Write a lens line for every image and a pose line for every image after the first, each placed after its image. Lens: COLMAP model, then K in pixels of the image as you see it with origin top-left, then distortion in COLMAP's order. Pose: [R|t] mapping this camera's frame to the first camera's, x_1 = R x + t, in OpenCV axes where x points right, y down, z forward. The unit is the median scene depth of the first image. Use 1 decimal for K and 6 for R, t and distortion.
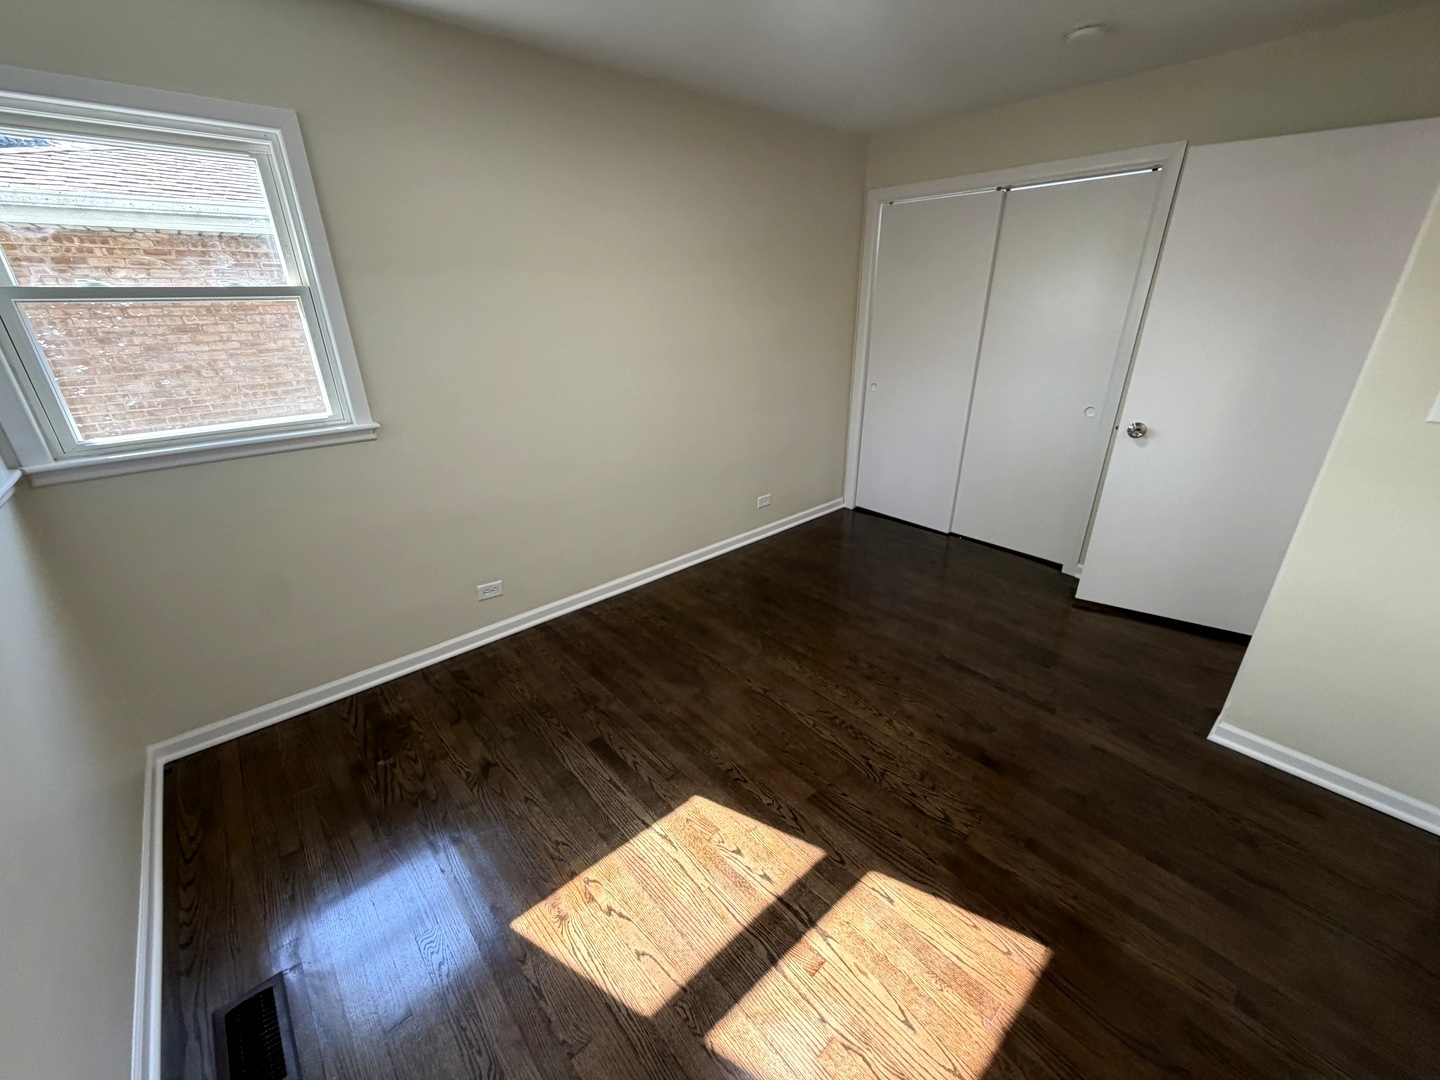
lens RADIAL K [[580.9, 0, 720.0], [0, 580.9, 540.0], [0, 0, 1]] dist [0.000147, -0.000322]
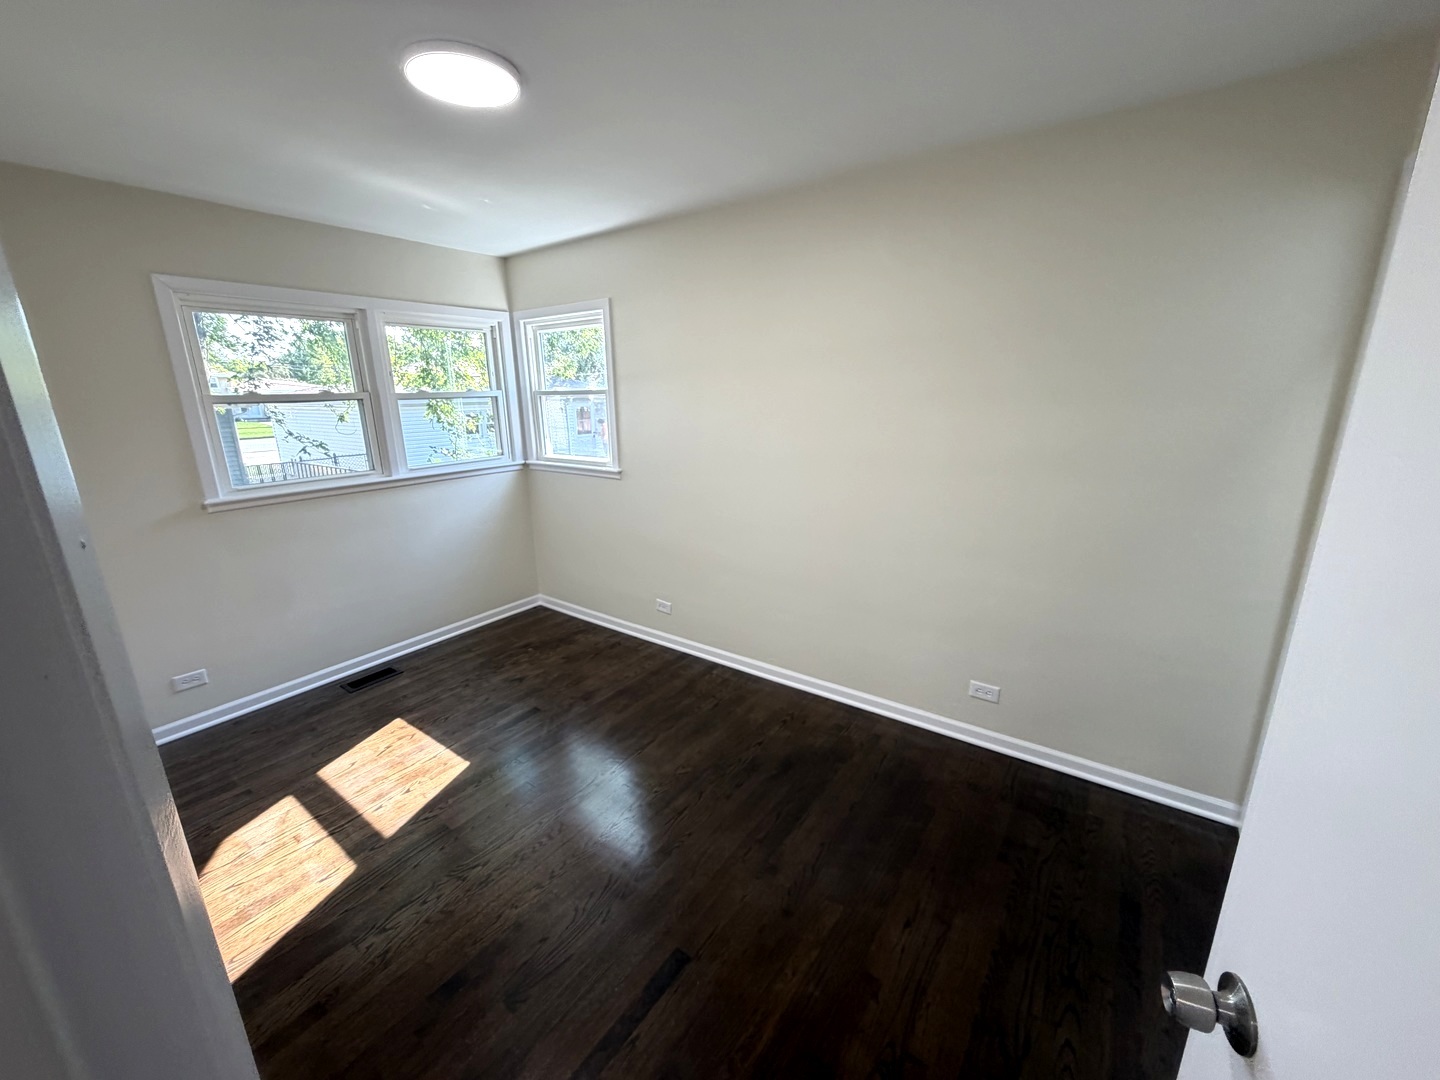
lens RADIAL K [[580.9, 0, 720.0], [0, 580.9, 540.0], [0, 0, 1]] dist [0.000147, -0.000322]
pose [[0.208081, 0.258076, -0.943451, 1.002357], [-0.362886, 0.916092, 0.170557, -0.386476], [0.908304, 0.306876, 0.284273, 0.828005]]
